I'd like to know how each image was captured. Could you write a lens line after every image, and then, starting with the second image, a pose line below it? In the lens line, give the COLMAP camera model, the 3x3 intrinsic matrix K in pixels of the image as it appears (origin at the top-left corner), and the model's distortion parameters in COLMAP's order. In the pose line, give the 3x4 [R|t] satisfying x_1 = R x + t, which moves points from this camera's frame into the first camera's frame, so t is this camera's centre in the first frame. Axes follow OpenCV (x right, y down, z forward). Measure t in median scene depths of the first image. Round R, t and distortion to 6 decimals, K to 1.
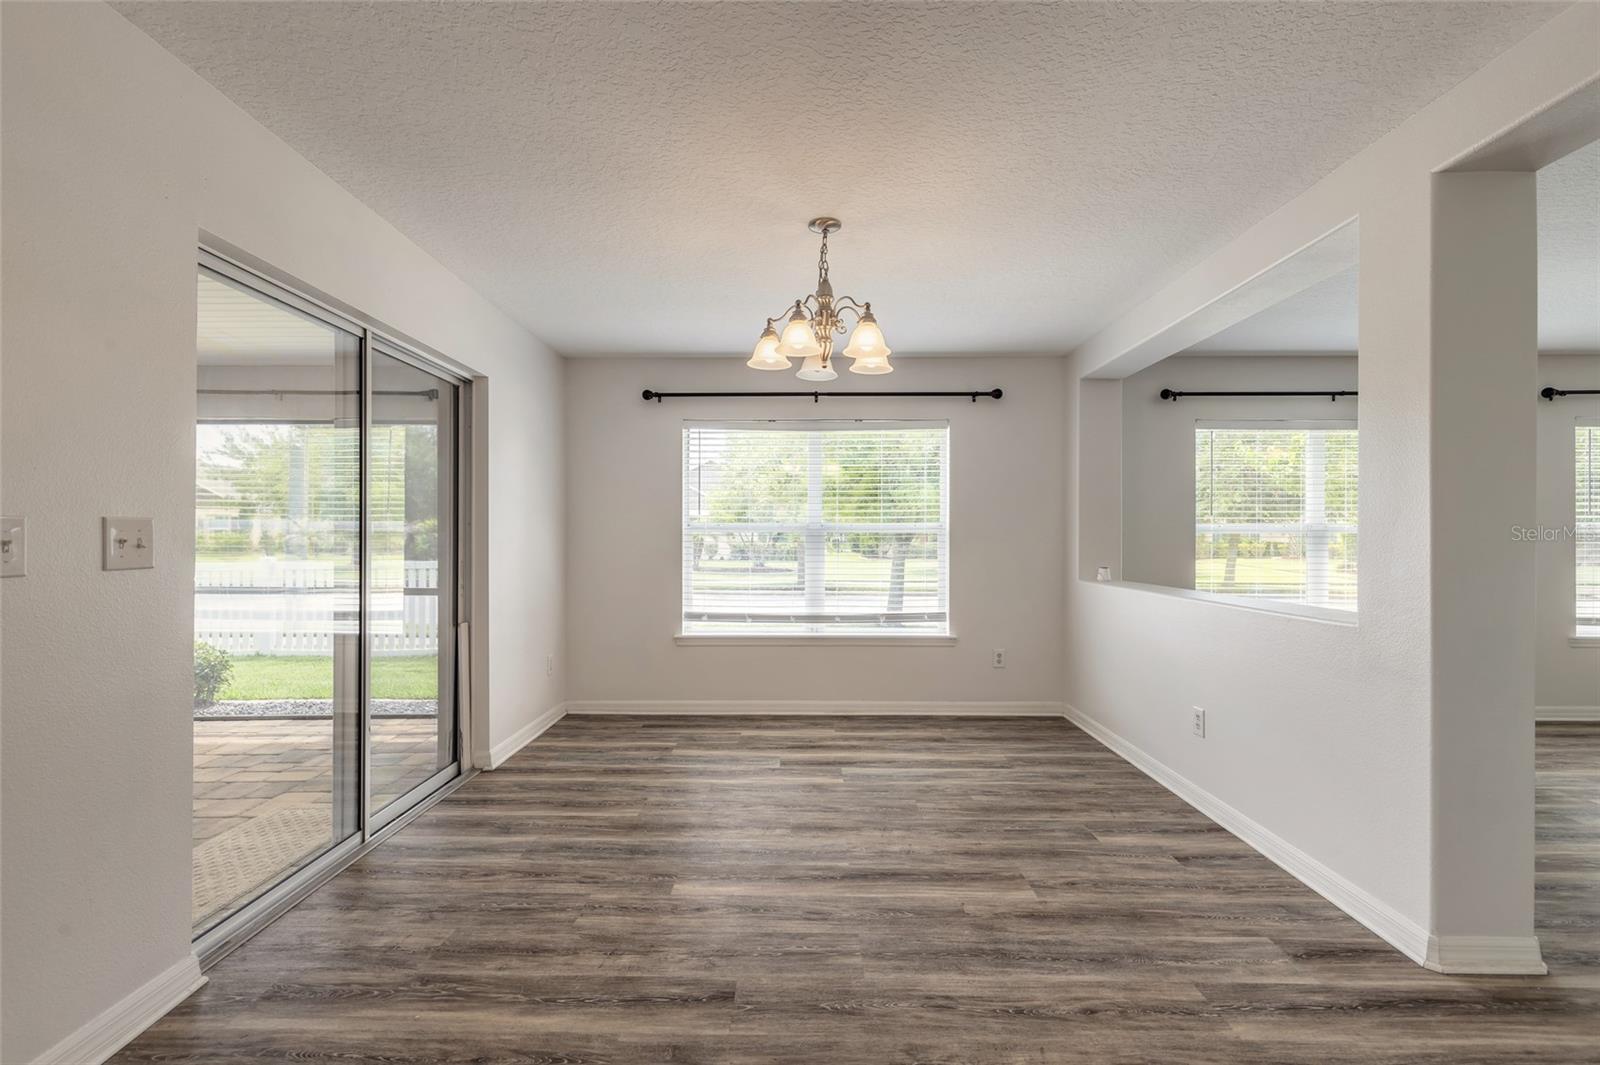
lens RADIAL K [[721.2, 0, 797.5], [0, 721.2, 541.5], [0, 0, 1]] dist [0.011613, -0.002943]
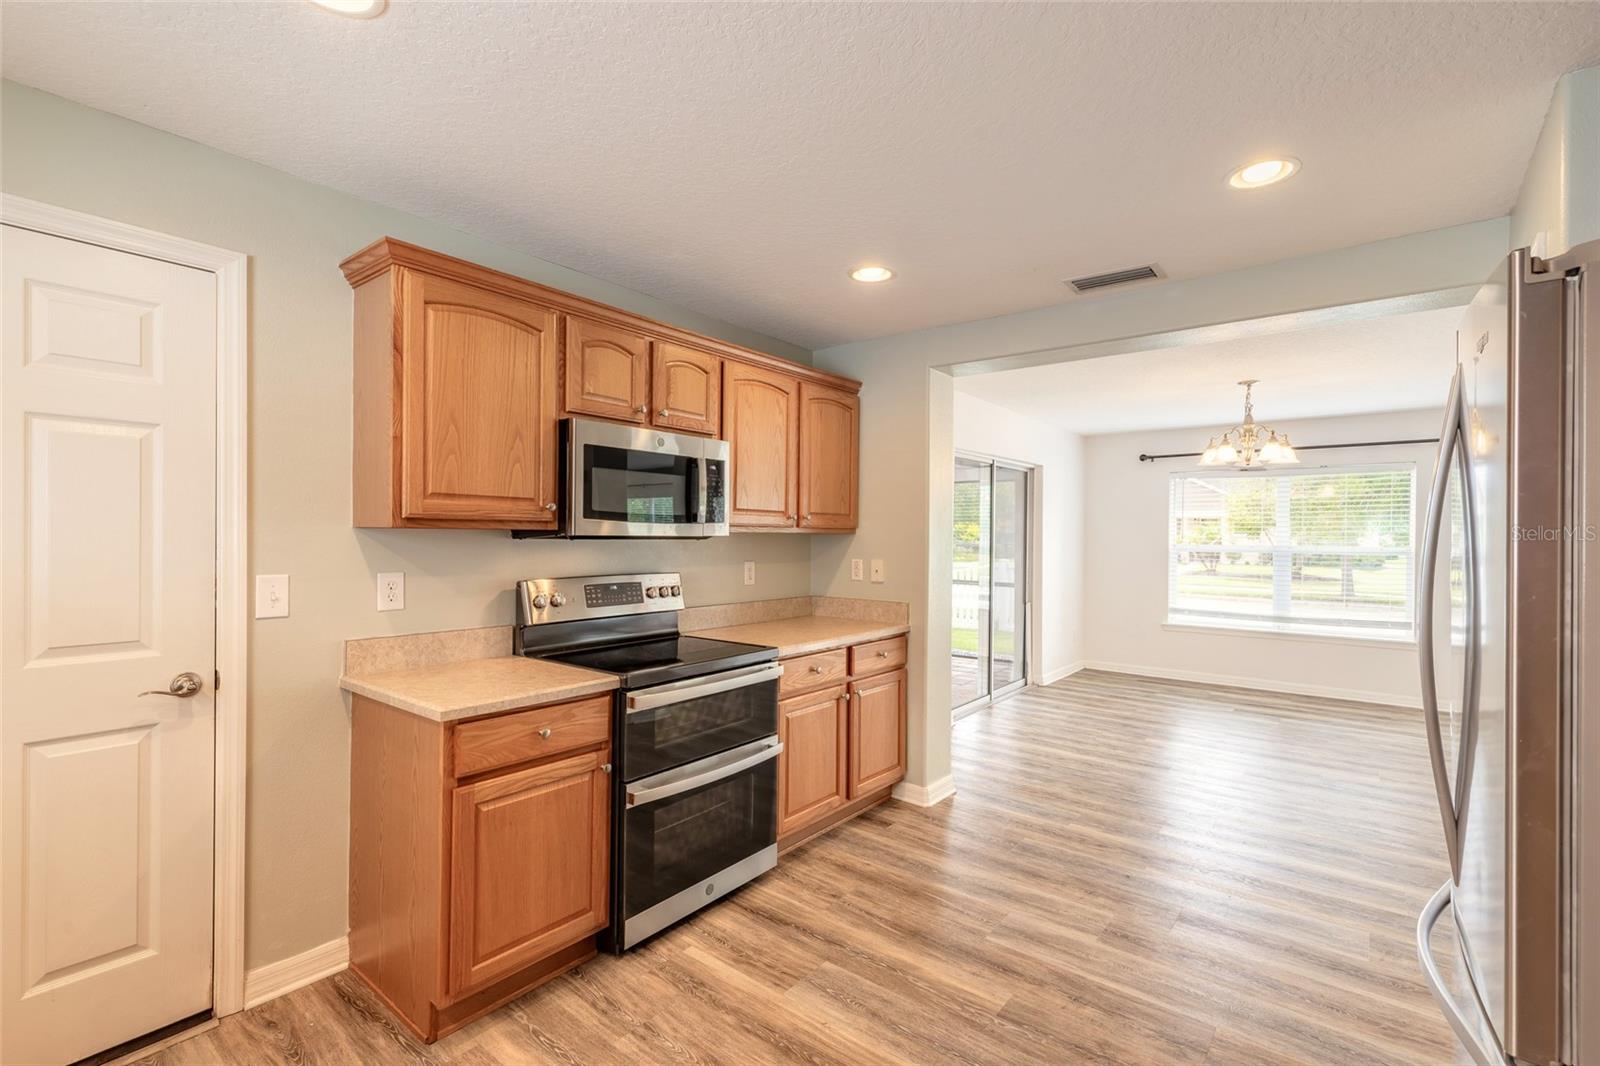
lens RADIAL K [[721.2, 0, 796.5], [0, 721.2, 537.9], [0, 0, 1]] dist [0.011613, -0.002943]
pose [[0.782257, 0.007660, -0.622909, 0.235686], [-0.009010, 0.999959, 0.000982, -0.051412], [0.622891, 0.004844, 0.782294, -0.879980]]
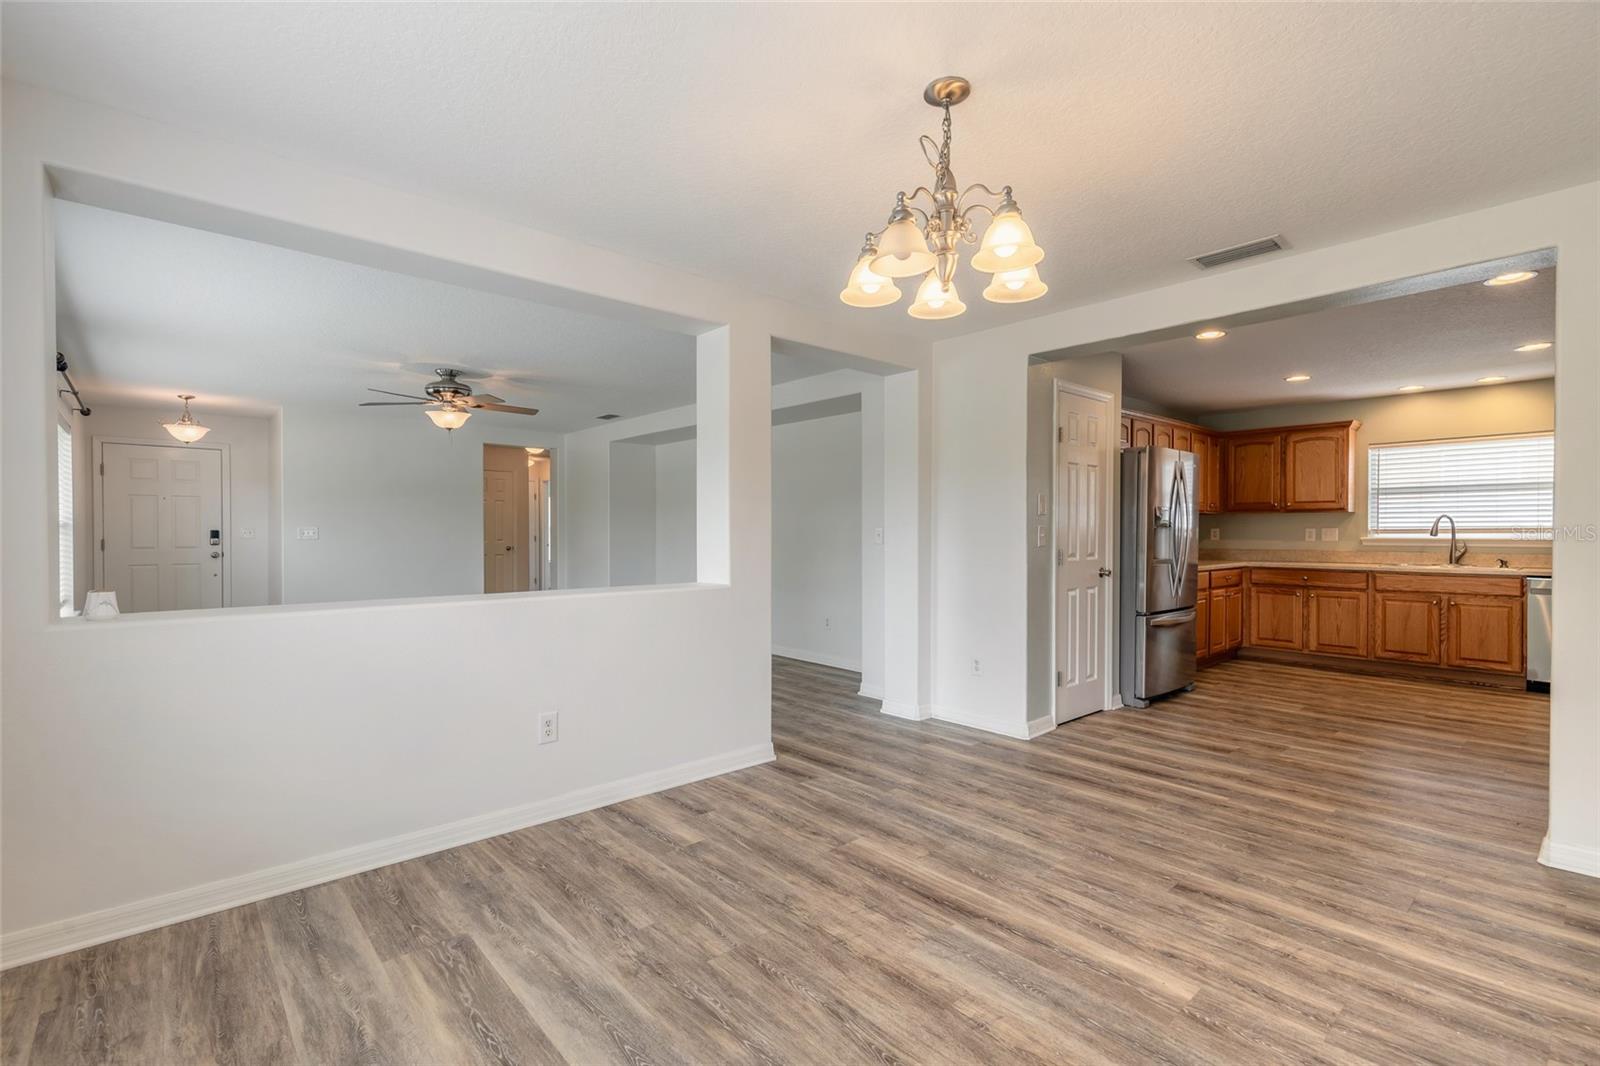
lens RADIAL K [[721.2, 0, 798.7], [0, 721.2, 537.1], [0, 0, 1]] dist [0.011613, -0.002943]
pose [[-0.670367, -0.009627, 0.741967, -0.343936], [0.000294, 0.999912, 0.013240, -0.007583], [-0.742030, 0.009094, -0.670305, 1.373242]]
